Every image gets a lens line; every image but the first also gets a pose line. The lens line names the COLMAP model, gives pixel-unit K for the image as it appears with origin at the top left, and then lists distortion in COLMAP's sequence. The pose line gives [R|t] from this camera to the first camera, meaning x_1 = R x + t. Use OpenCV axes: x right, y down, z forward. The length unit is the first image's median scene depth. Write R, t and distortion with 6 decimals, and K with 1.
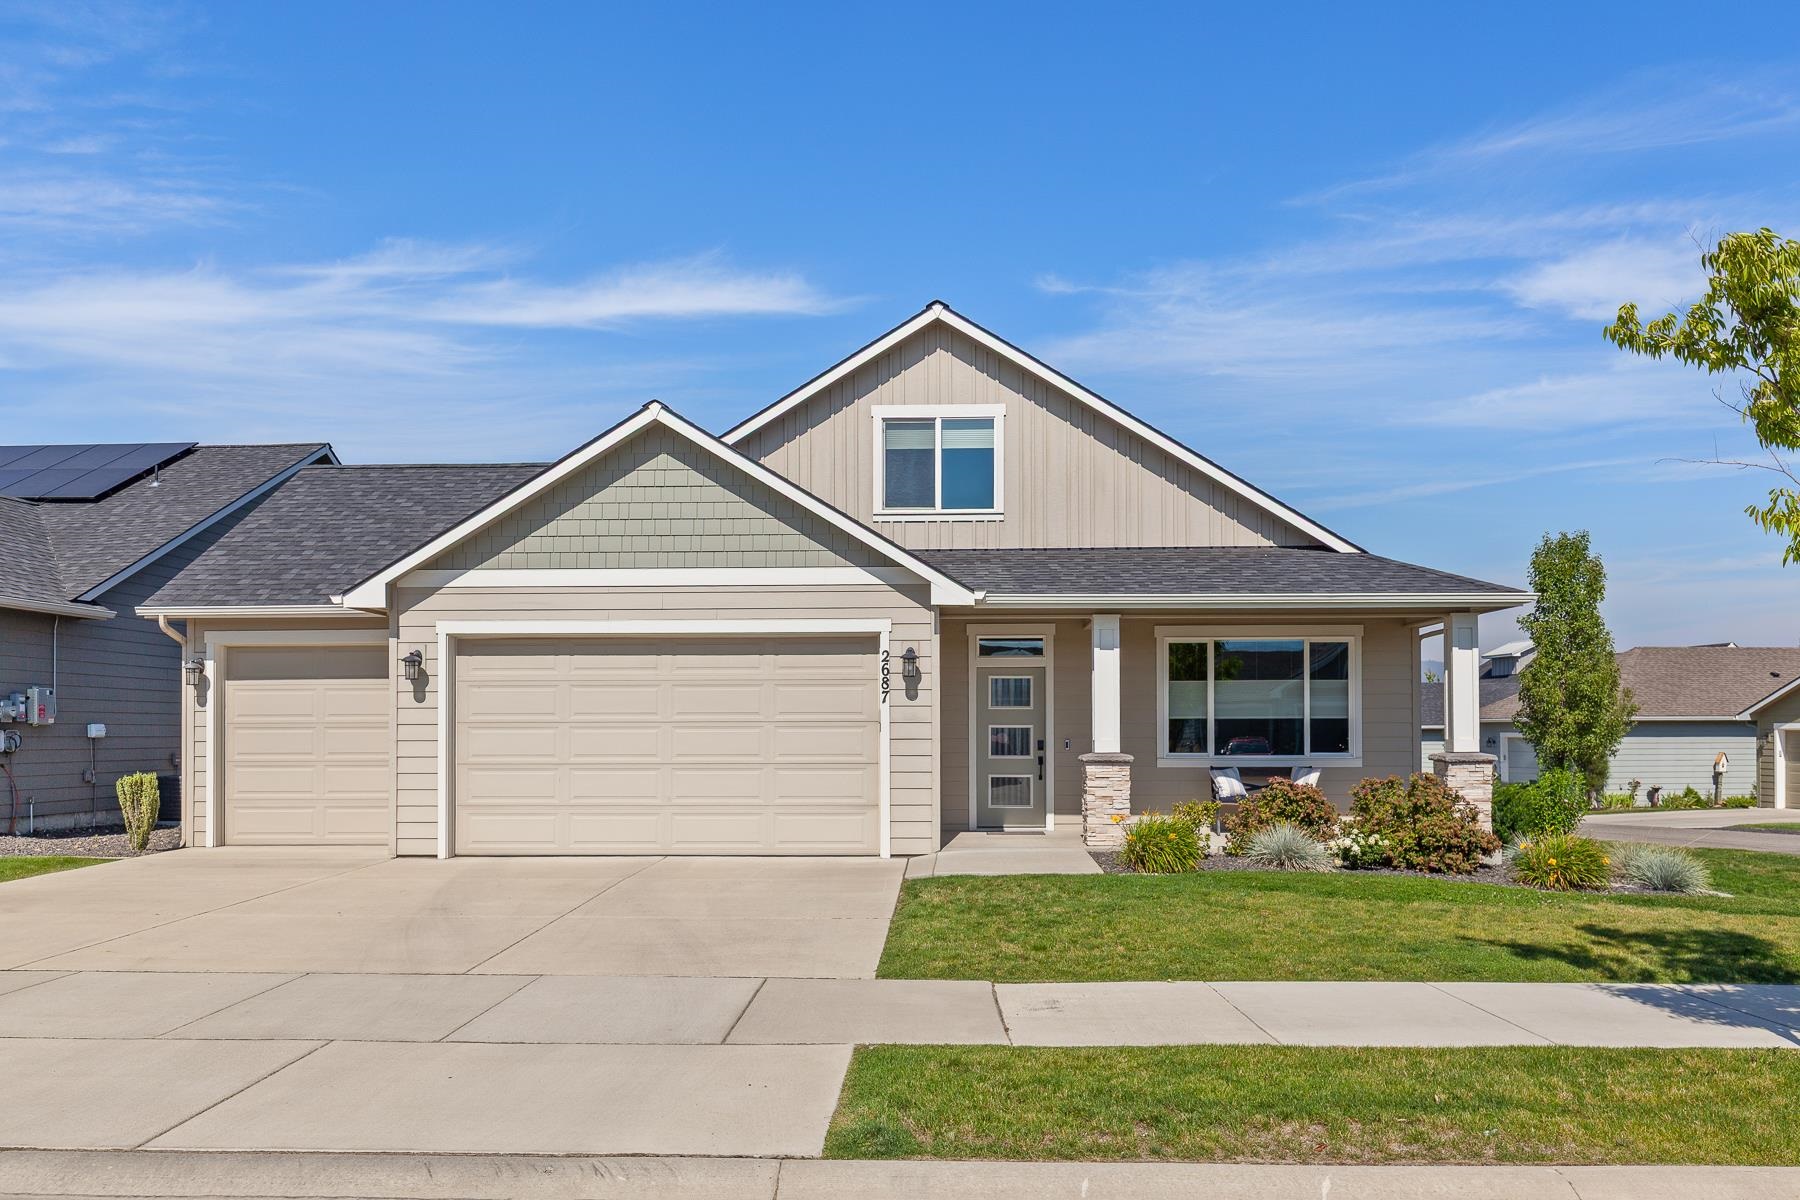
lens RADIAL K [[1358.3, 0, 900.0], [0, 1358.3, 600.0], [0, 0, 1]] dist [-0.006991, -0.000900]
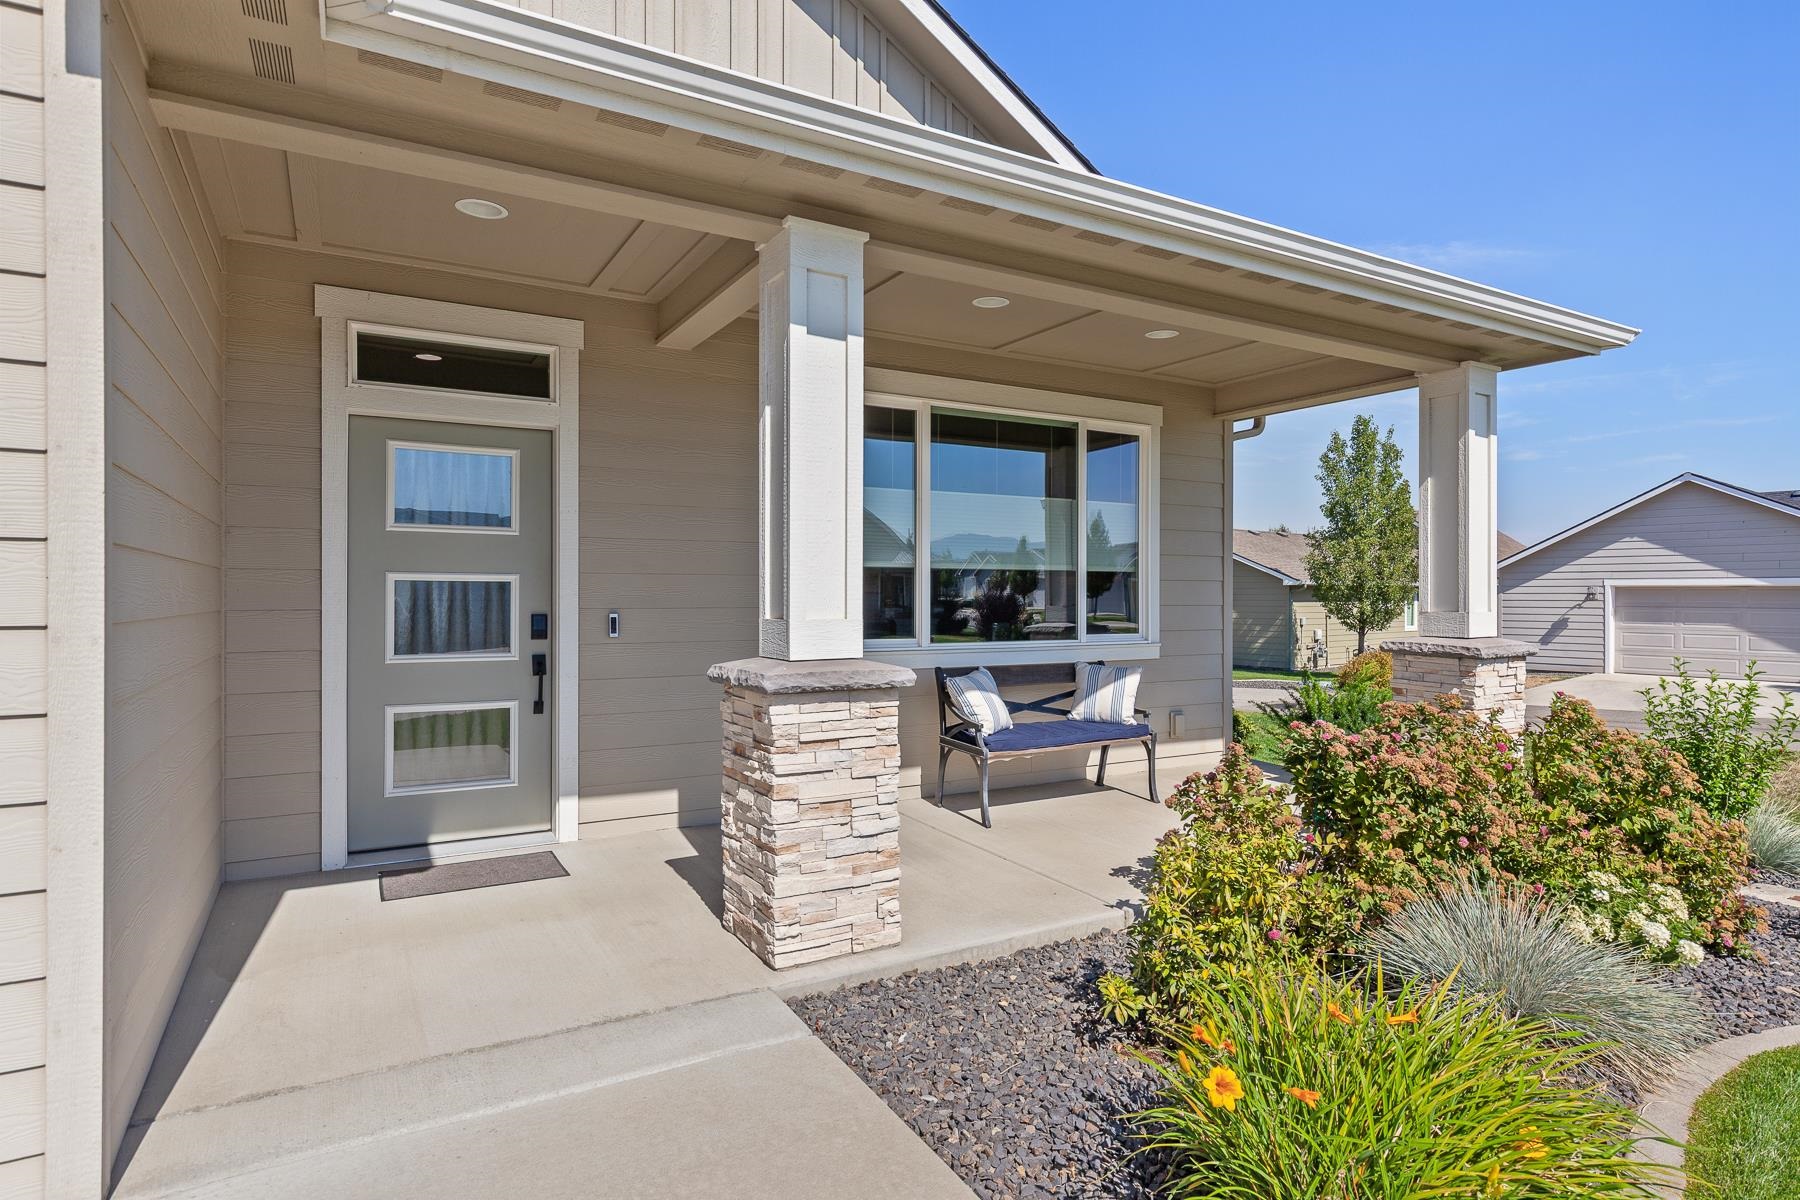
lens RADIAL K [[862.4, 0, 900.0], [0, 862.4, 600.0], [0, 0, 1]] dist [-0.000064, -0.000077]
pose [[0.819231, 0.000979, 0.573463, 0.046014], [-0.061239, 0.994430, 0.085786, 0.072552], [-0.570185, -0.105397, 0.814727, 0.746318]]
